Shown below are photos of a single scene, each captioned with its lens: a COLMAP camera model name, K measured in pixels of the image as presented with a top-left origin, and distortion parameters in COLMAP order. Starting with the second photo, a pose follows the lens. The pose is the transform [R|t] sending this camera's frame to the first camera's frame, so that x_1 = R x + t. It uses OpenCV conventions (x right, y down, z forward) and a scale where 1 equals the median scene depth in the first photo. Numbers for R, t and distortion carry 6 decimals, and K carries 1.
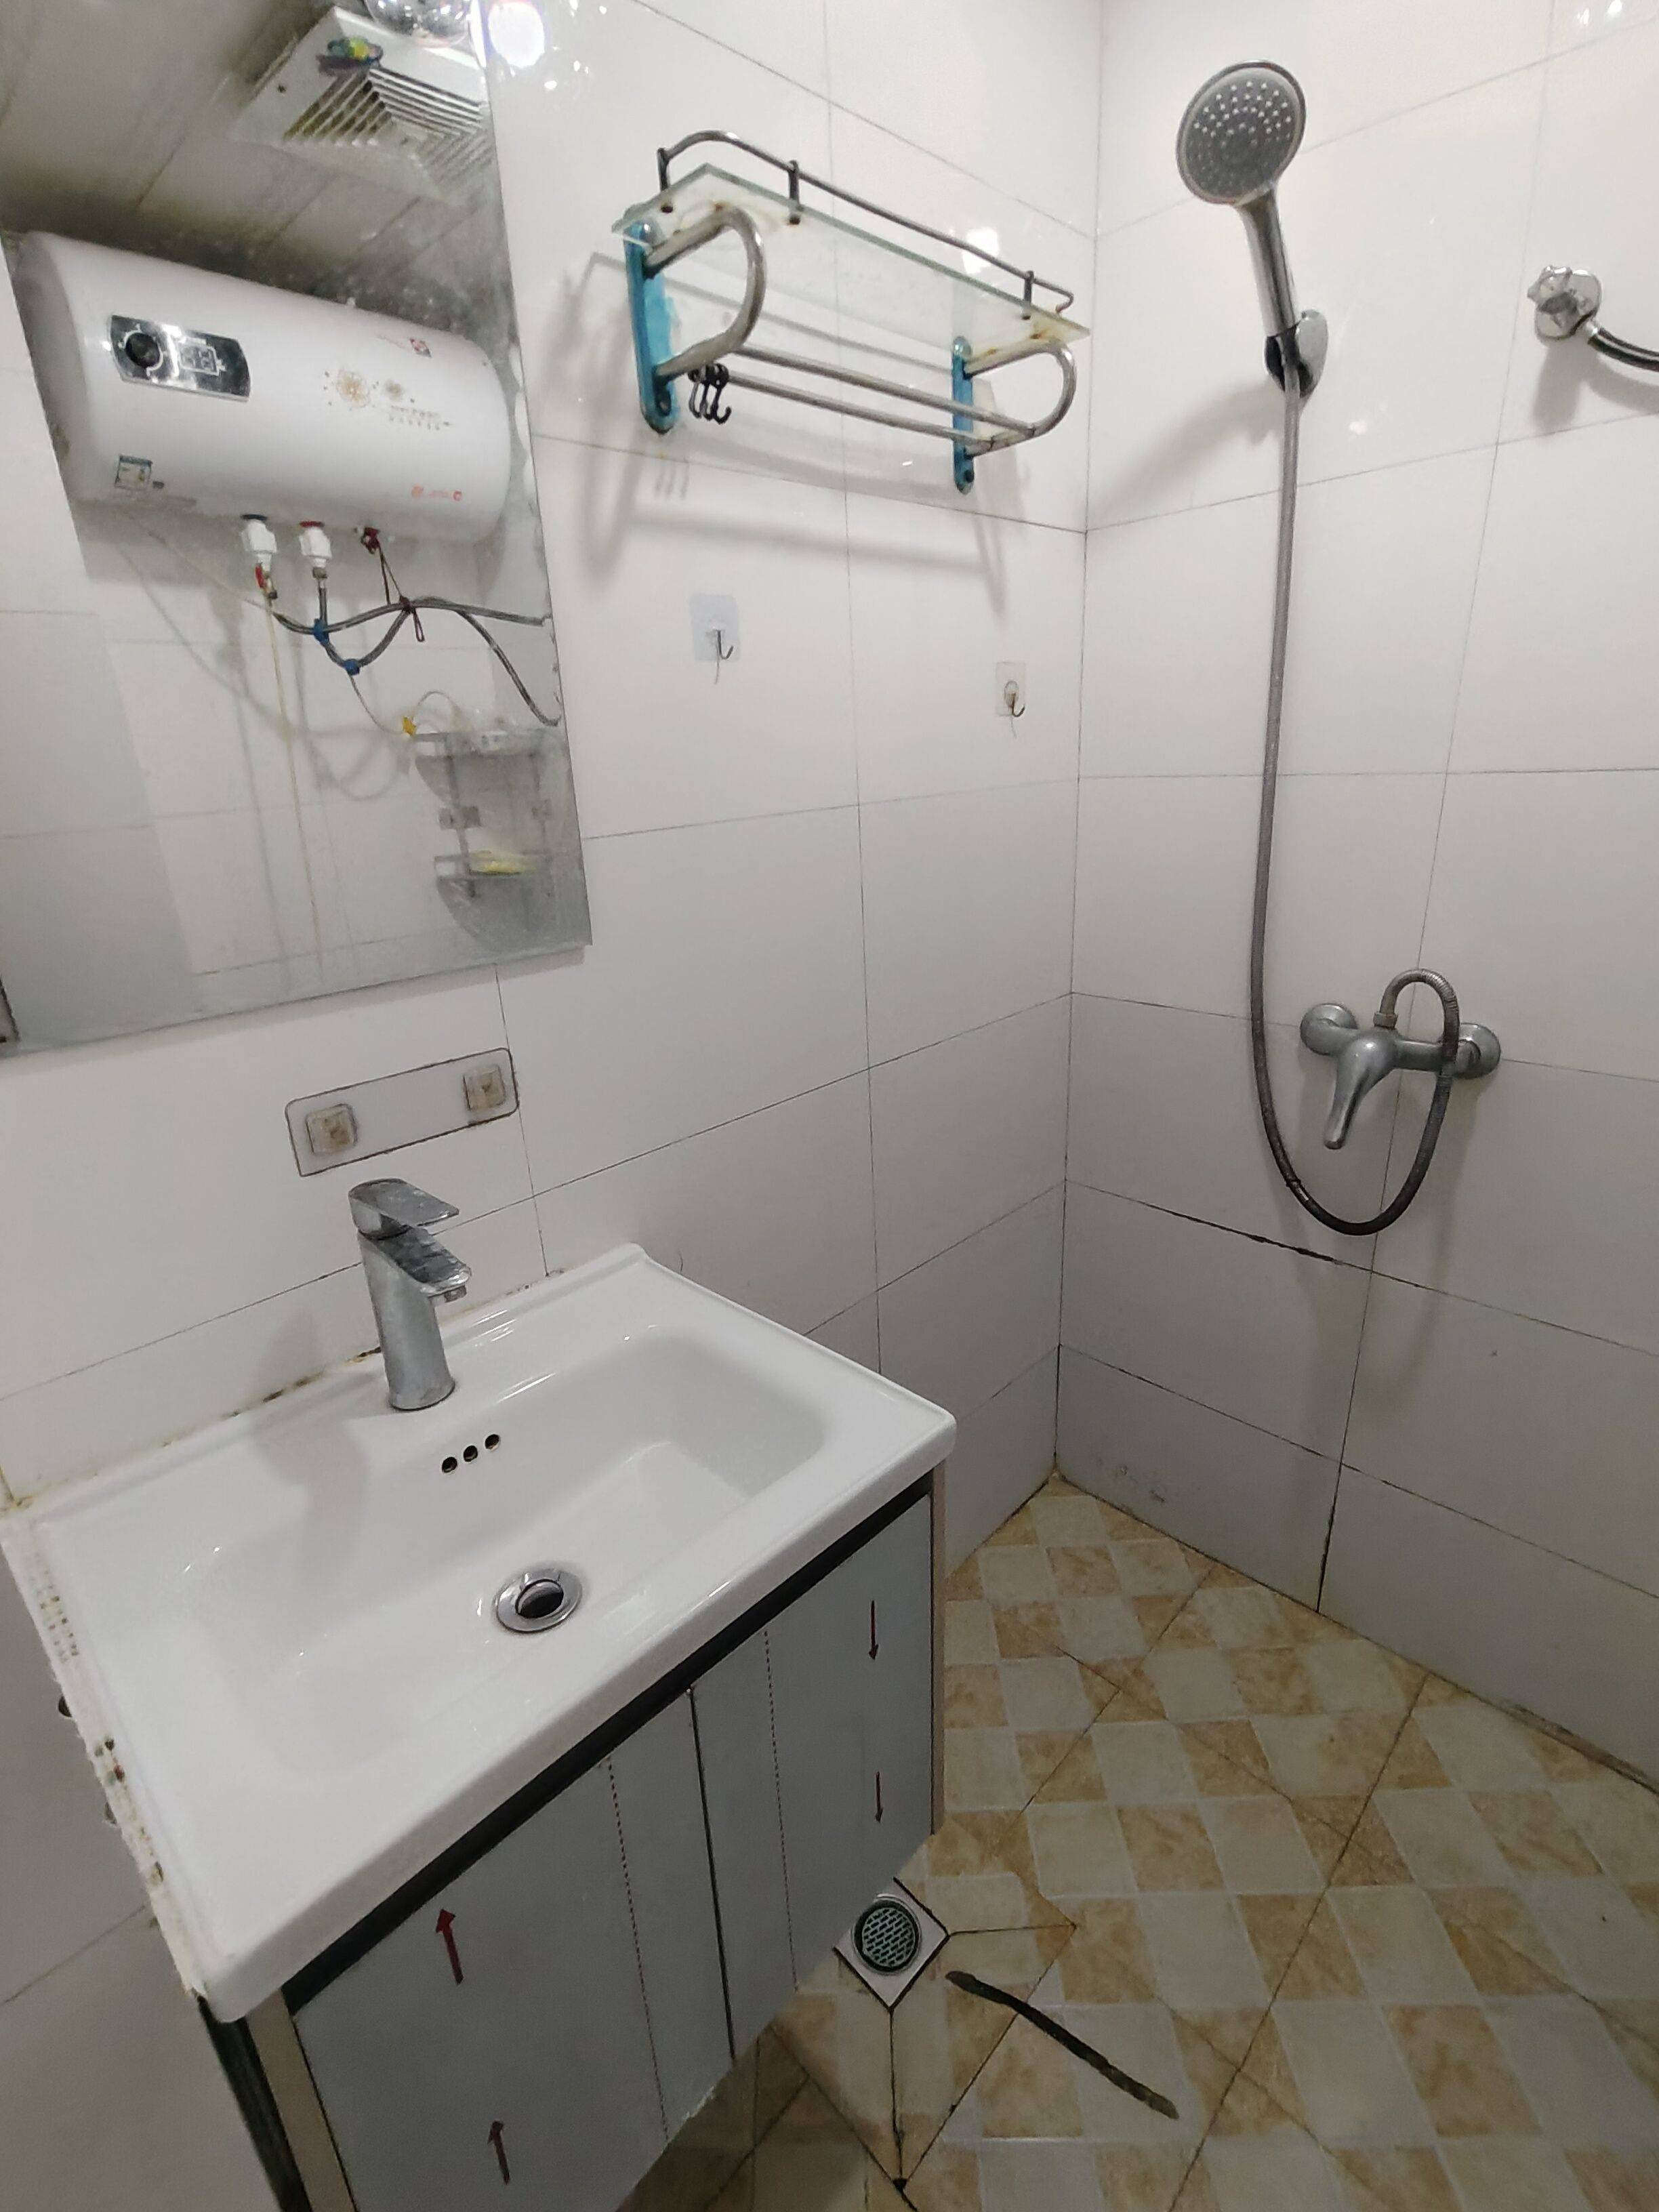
lens RADIAL K [[1000.4, 0, 823.8], [0, 1000.4, 1118.0], [0, 0, 1]] dist [-0.009964, 0.000748]
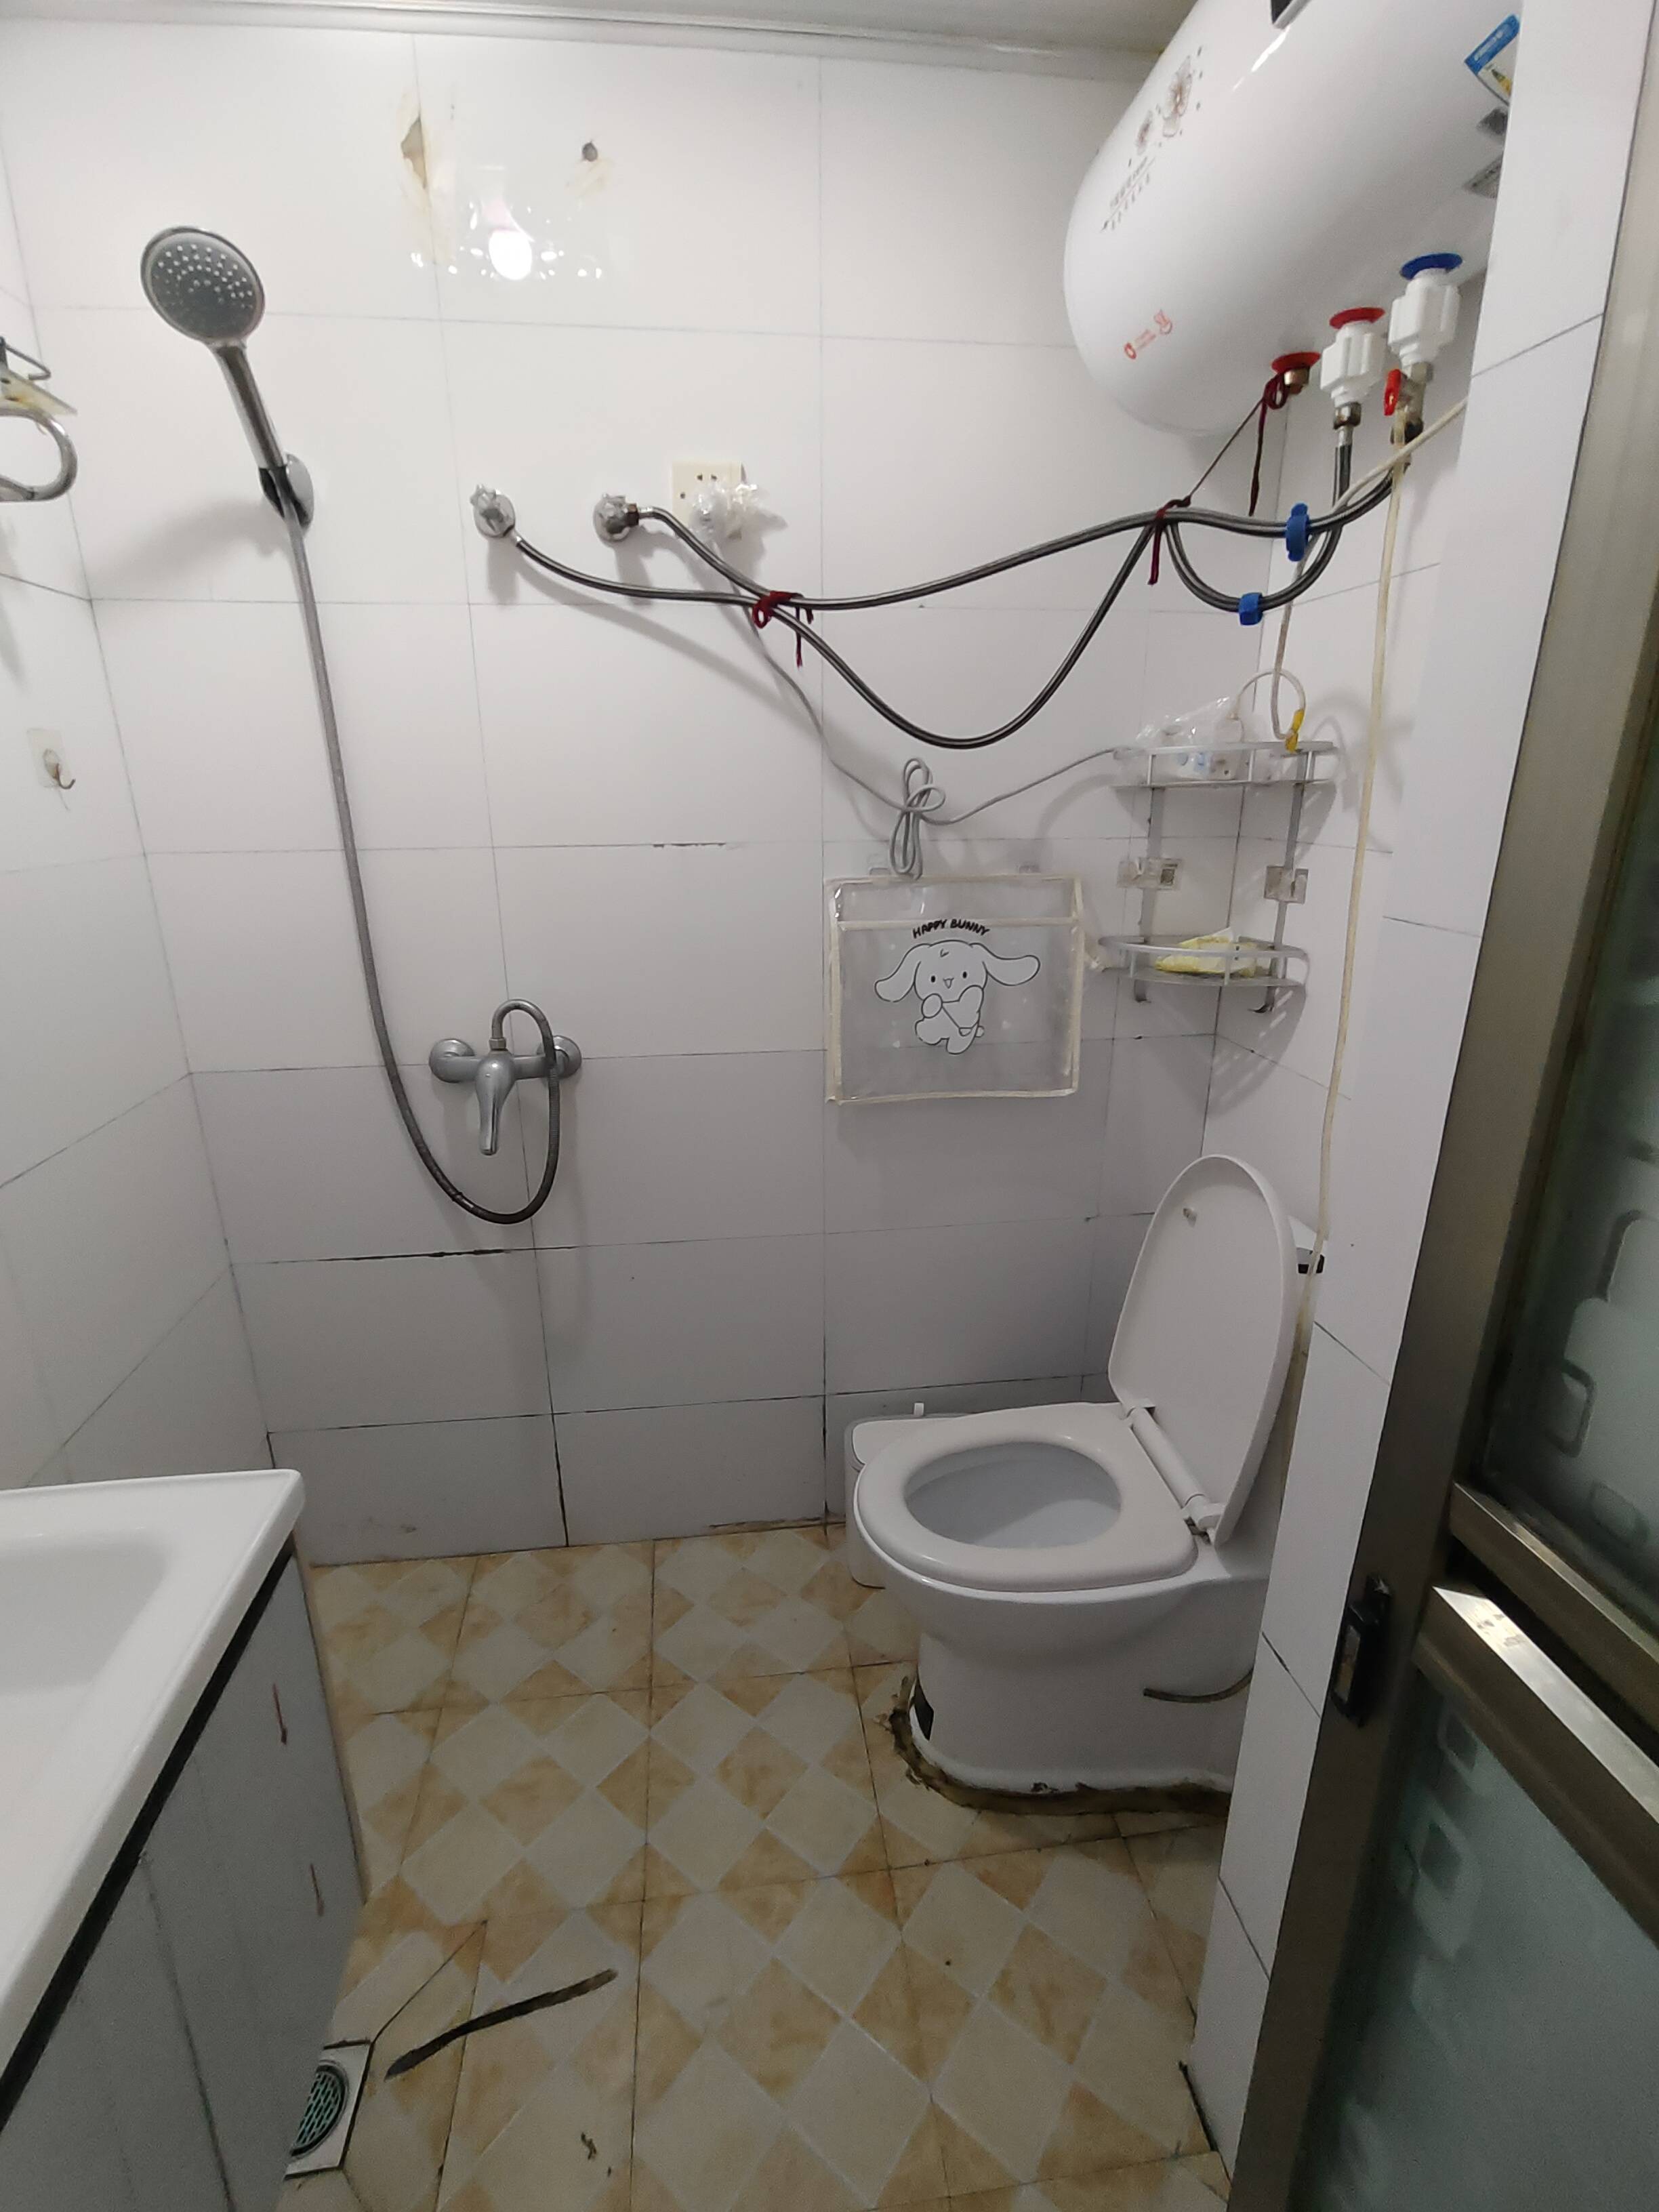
lens RADIAL K [[1015.3, 0, 813.5], [0, 1015.3, 1113.9], [0, 0, 1]] dist [-0.033640, 0.026060]
pose [[0.611906, -0.203452, 0.764316, -0.170963], [0.250399, 0.966475, 0.056797, 0.011485], [-0.750248, 0.156630, 0.642336, -0.078825]]
